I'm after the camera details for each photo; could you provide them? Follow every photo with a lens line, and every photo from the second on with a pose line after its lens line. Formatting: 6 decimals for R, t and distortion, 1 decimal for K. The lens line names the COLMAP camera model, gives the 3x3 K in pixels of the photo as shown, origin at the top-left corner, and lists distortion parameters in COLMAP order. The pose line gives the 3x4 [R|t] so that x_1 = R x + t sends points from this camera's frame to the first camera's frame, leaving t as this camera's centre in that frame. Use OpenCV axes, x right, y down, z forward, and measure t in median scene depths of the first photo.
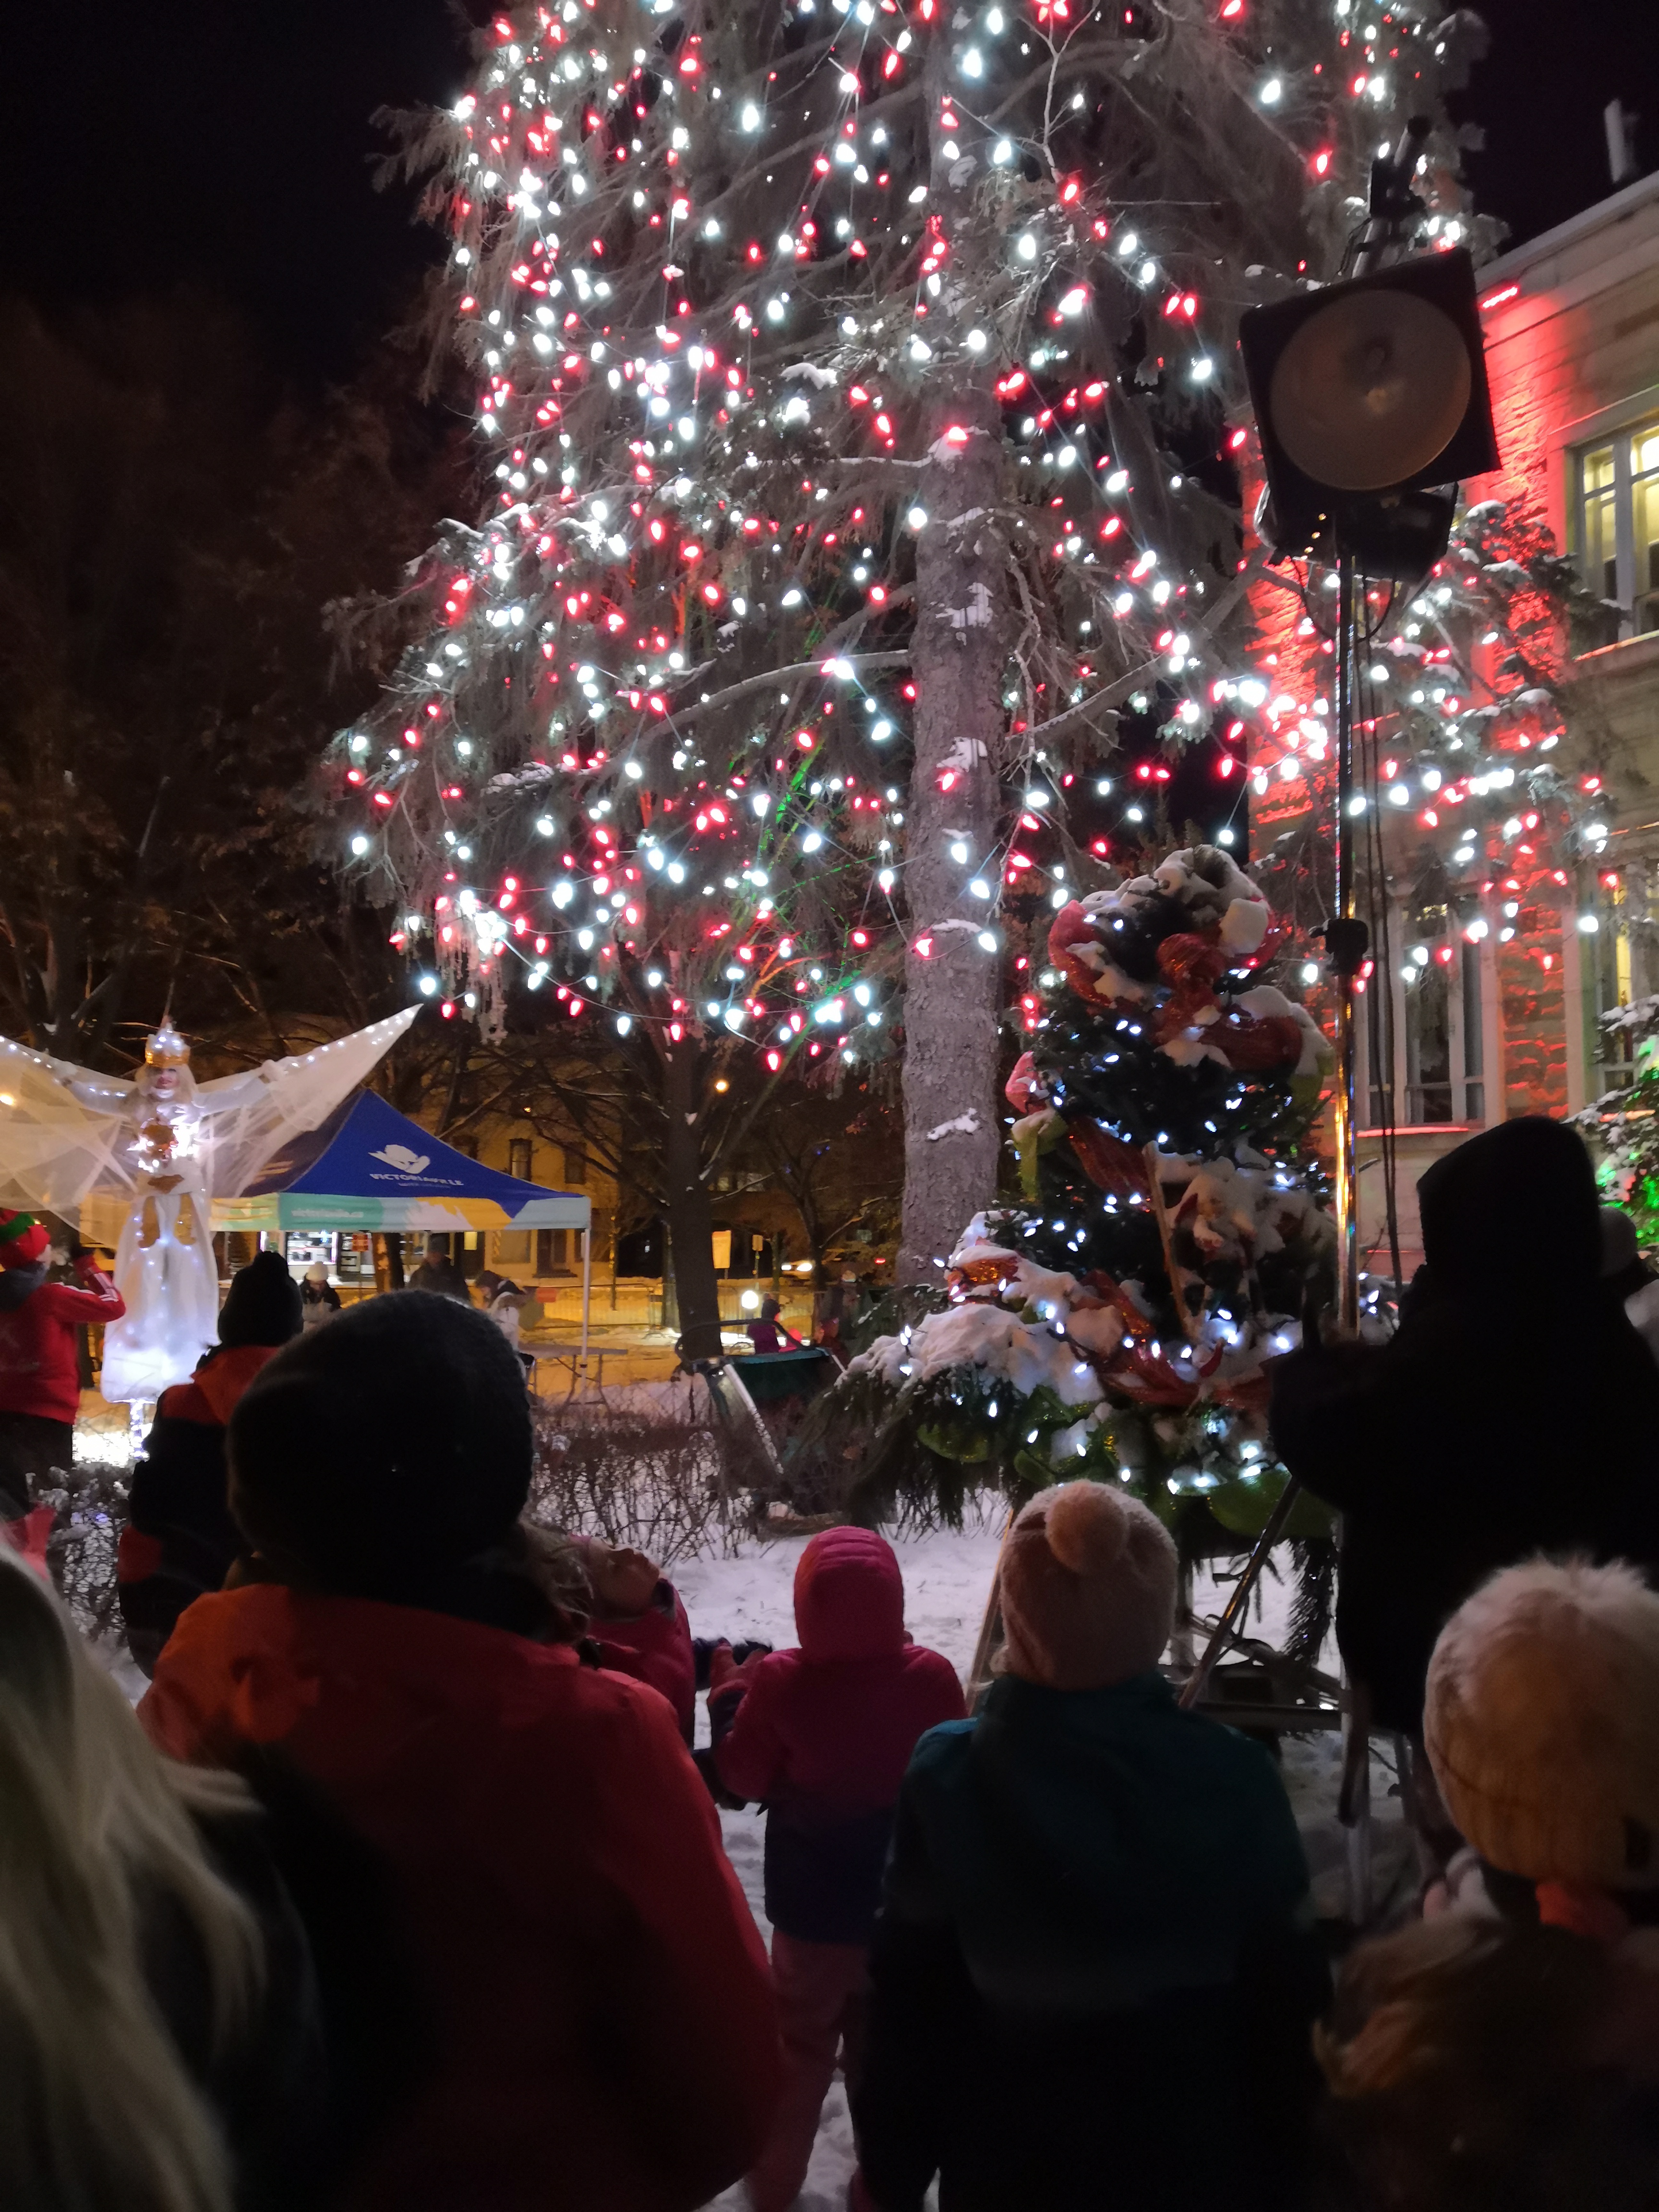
lens RADIAL K [[1716.8, 0, 829.5], [0, 1716.8, 1106.0], [0, 0, 1]] dist [0.011062, 0.012631]
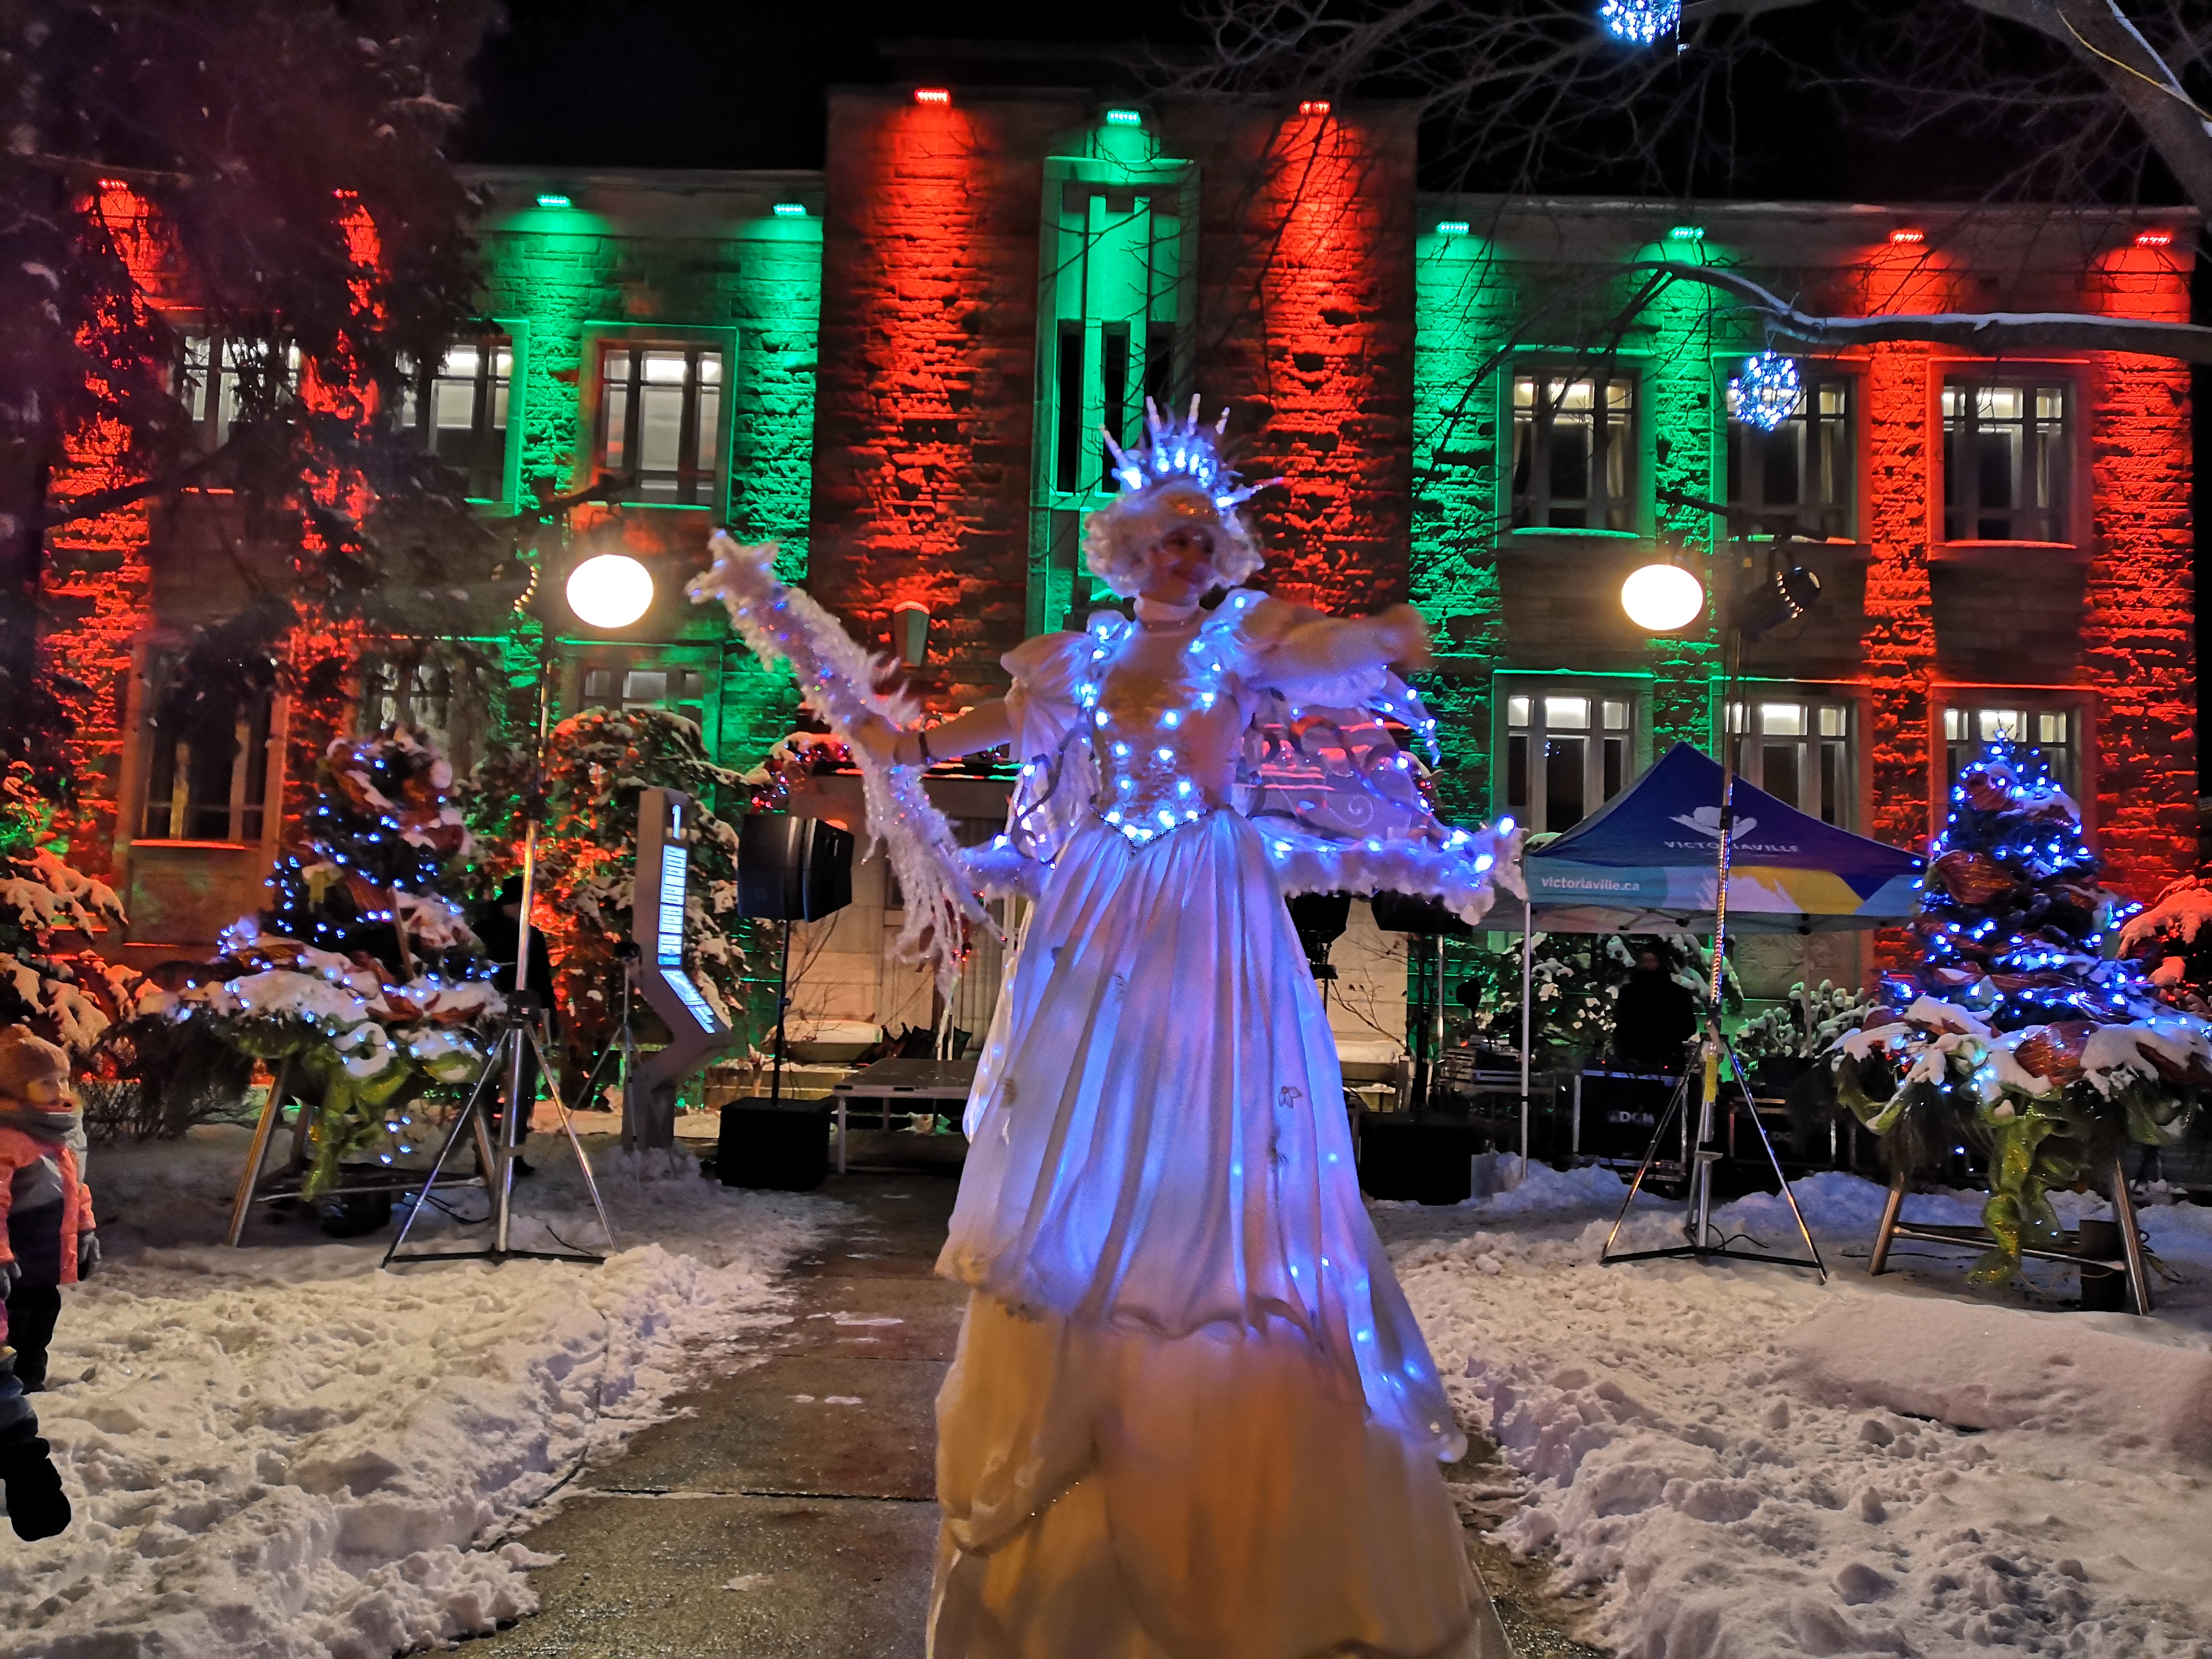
lens RADIAL K [[1707.2, 0, 1094.5], [0, 1707.2, 828.4], [0, 0, 1]] dist [0.005003, 0.034047]
pose [[0.581930, 0.093875, 0.807802, -0.875783], [-0.105080, 0.993668, -0.039776, -0.046882], [-0.806421, -0.061736, 0.588110, -0.705664]]
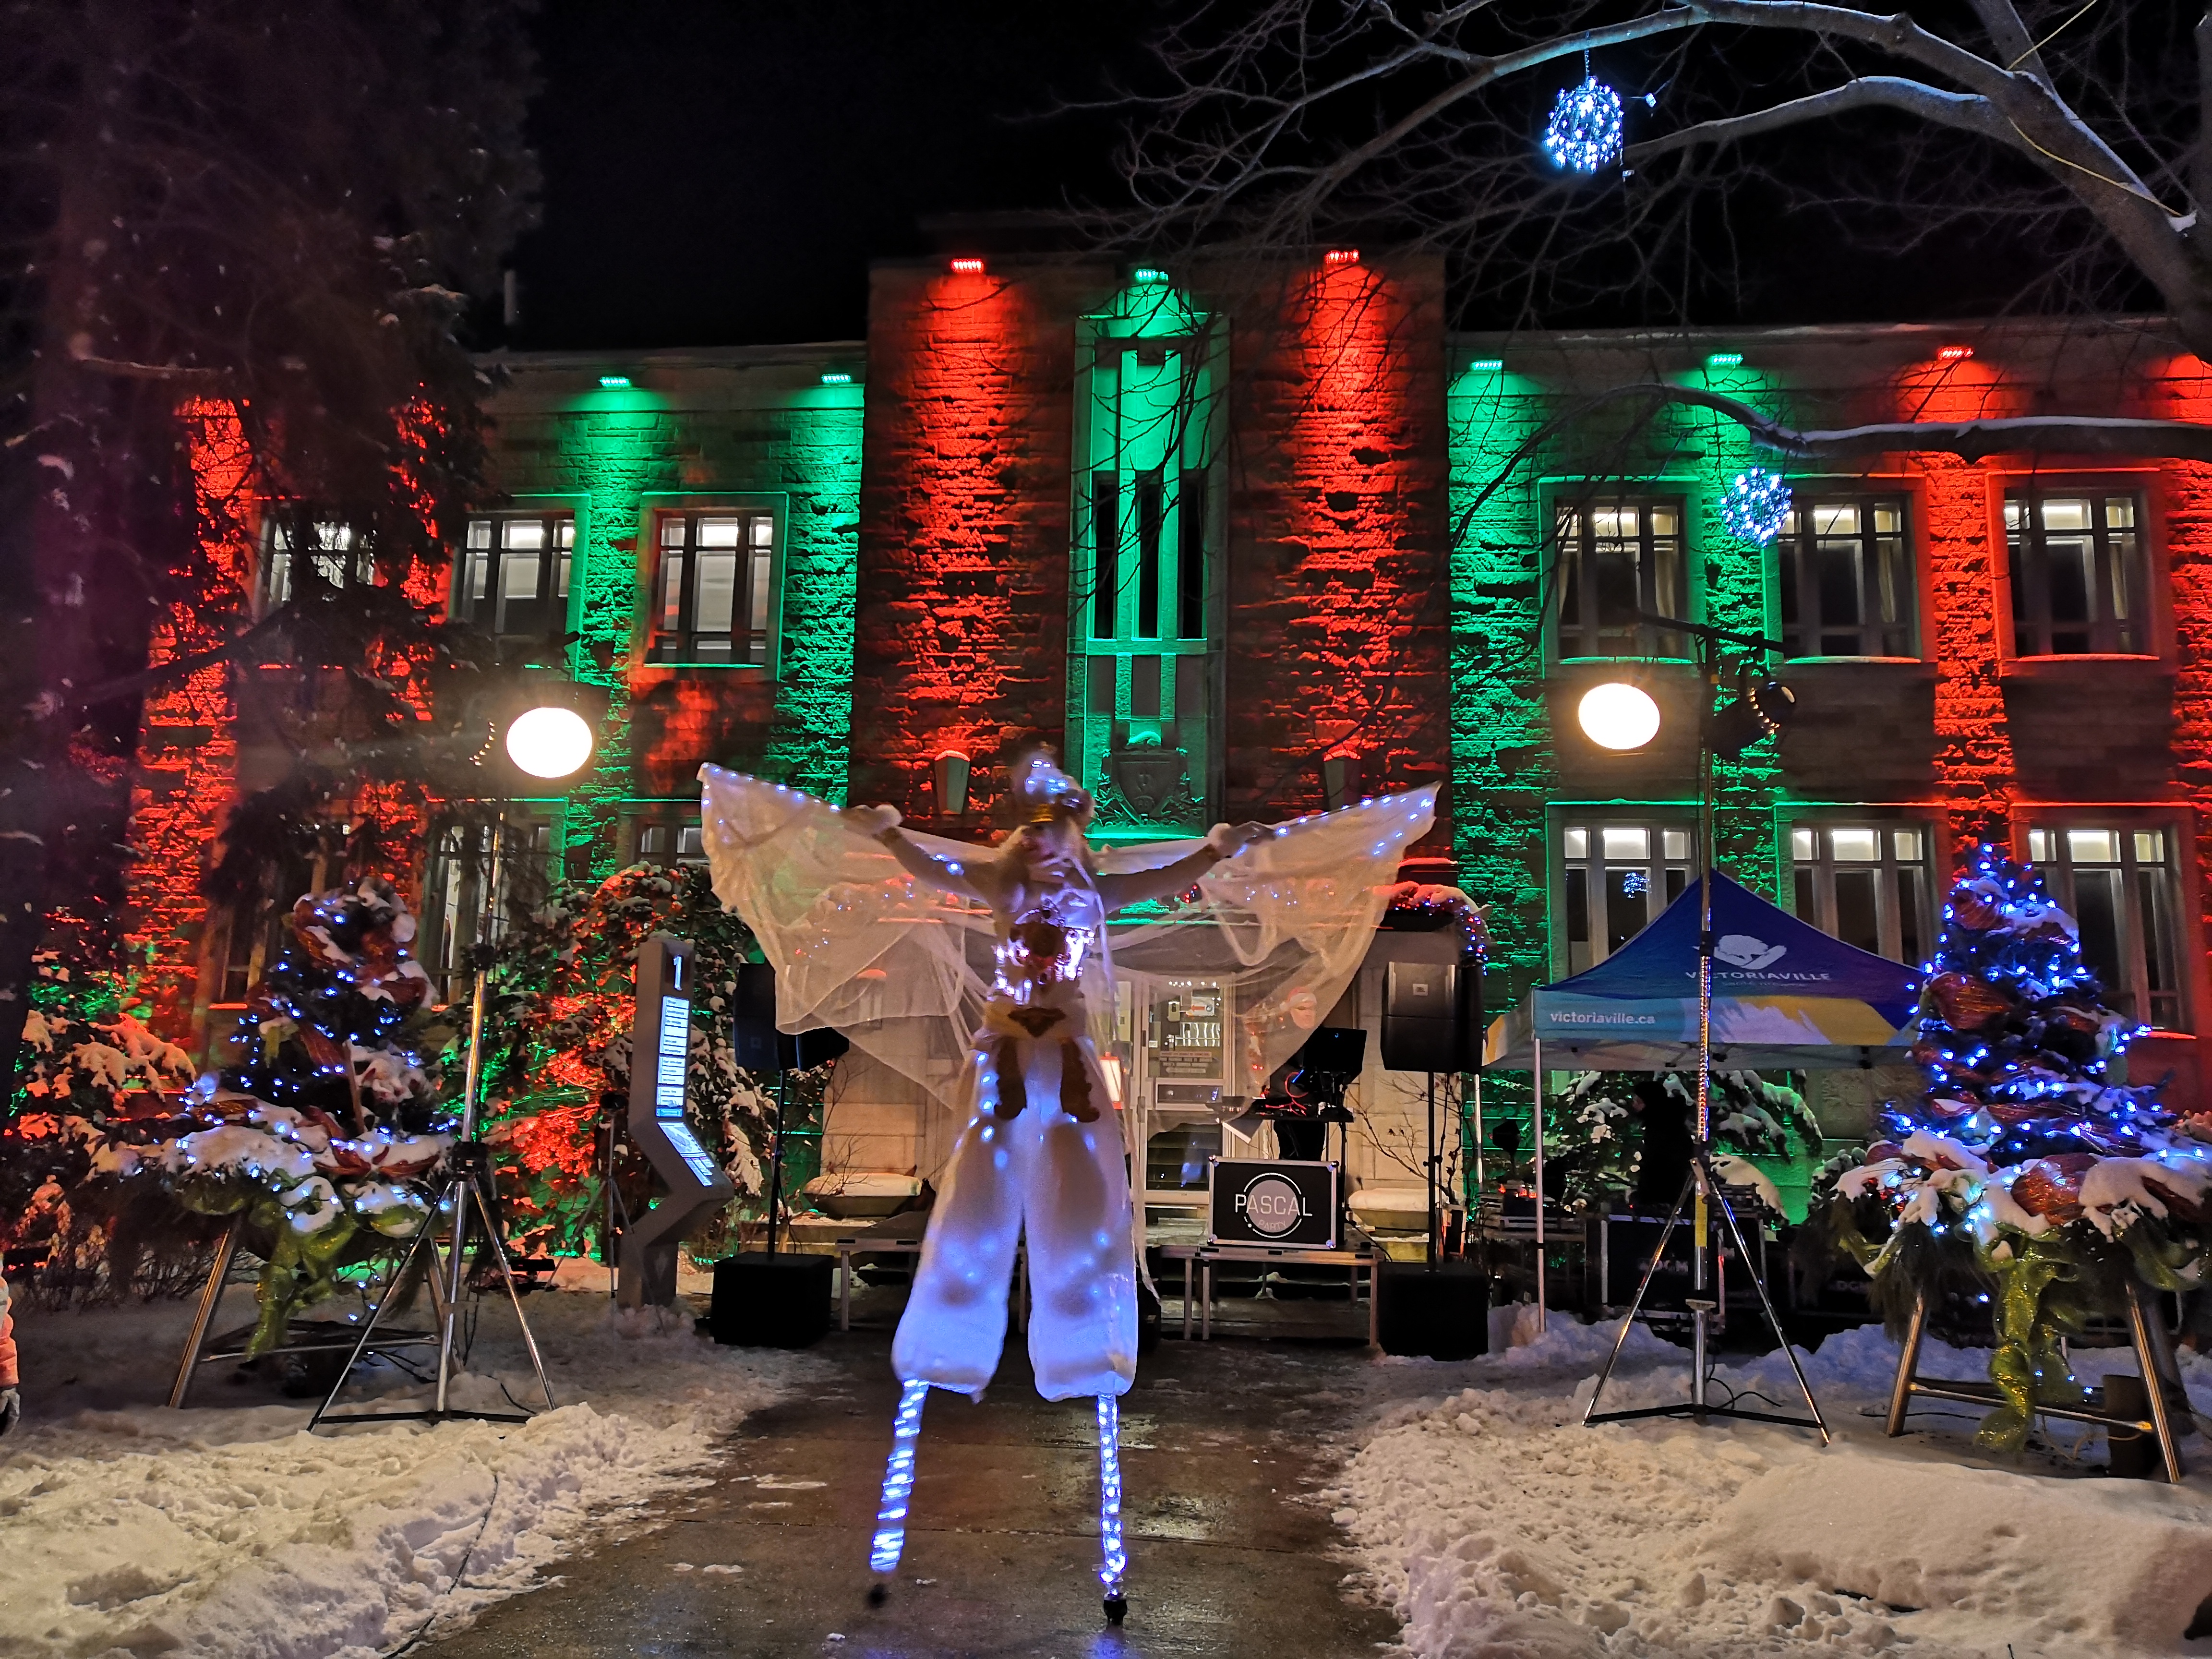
lens RADIAL K [[1706.9, 0, 1097.0], [0, 1706.9, 824.9], [0, 0, 1]] dist [0.014553, 0.018326]
pose [[0.644391, 0.149177, 0.750004, -0.727507], [-0.087763, 0.988734, -0.121257, -0.055469], [-0.759644, 0.012315, 0.650223, -0.849344]]
